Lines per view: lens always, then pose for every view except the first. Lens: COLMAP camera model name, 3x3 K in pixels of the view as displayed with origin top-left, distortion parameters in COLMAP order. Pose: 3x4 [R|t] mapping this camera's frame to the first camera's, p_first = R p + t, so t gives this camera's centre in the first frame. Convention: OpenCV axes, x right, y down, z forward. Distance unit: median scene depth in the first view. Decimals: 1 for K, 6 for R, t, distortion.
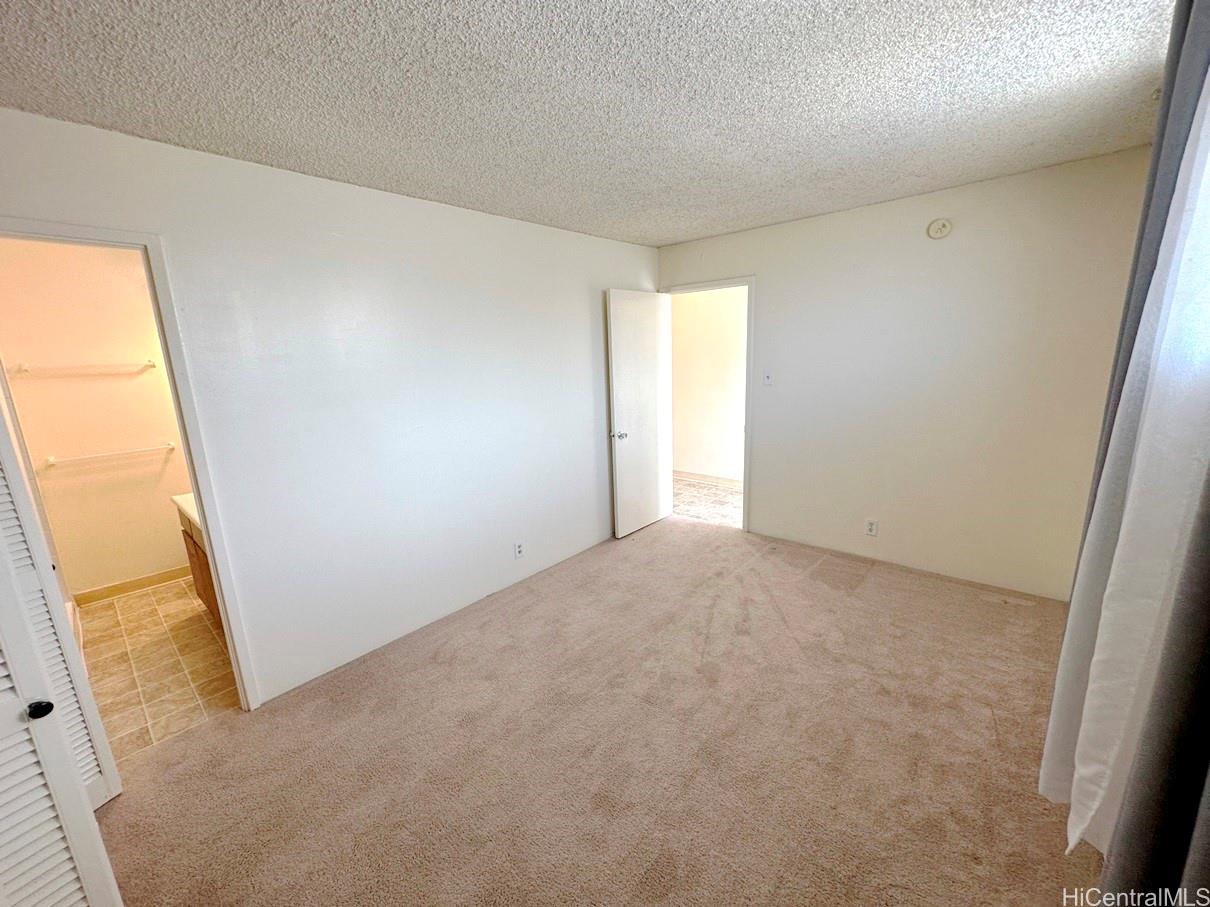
lens RADIAL K [[484.6, 0, 602.7], [0, 484.6, 454.8], [0, 0, 1]] dist [0.002069, 0.000198]
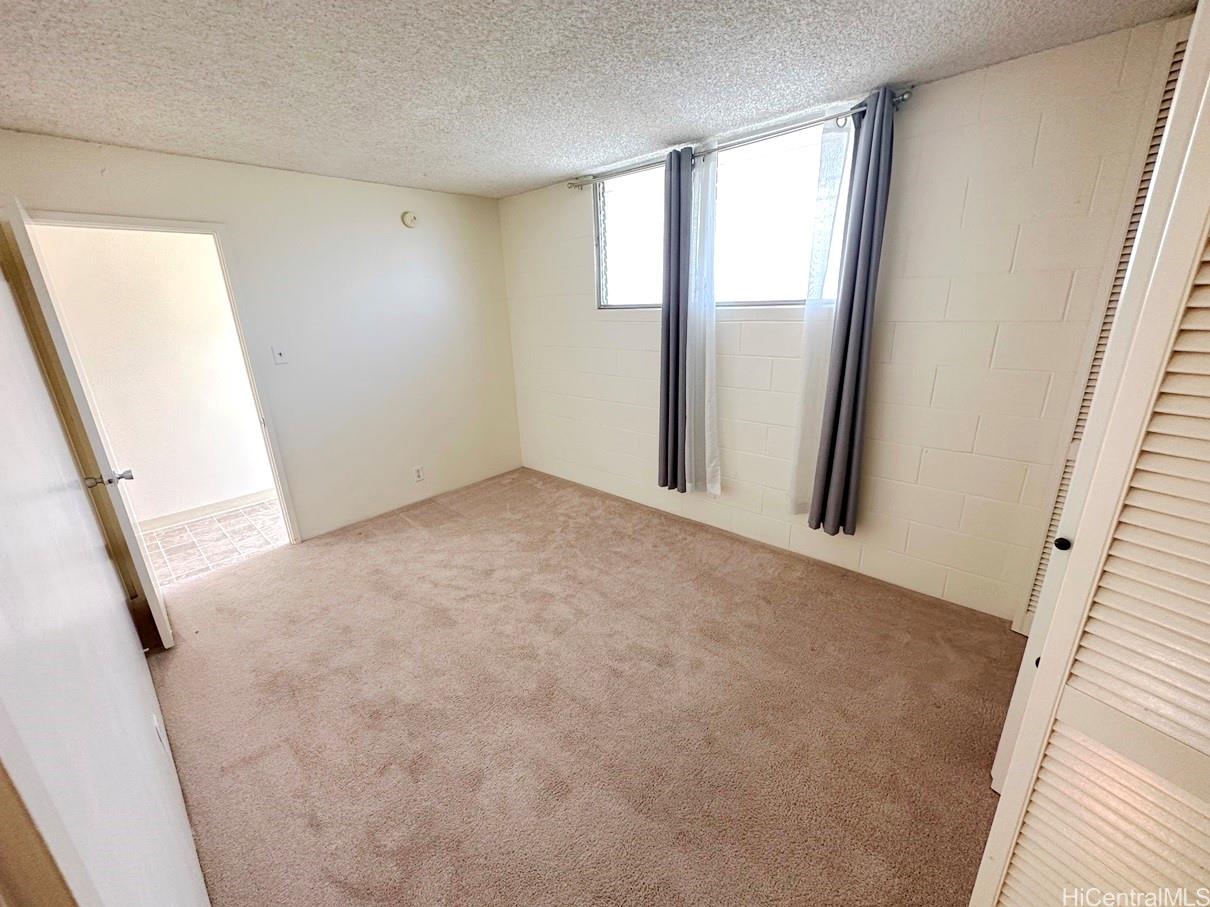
lens RADIAL K [[484.6, 0, 602.7], [0, 484.6, 454.8], [0, 0, 1]] dist [0.002069, 0.000198]
pose [[0.020245, -0.263060, 0.964567, -0.543763], [0.249184, 0.935647, 0.249943, -0.073436], [-0.968244, 0.235295, 0.084493, 0.463908]]
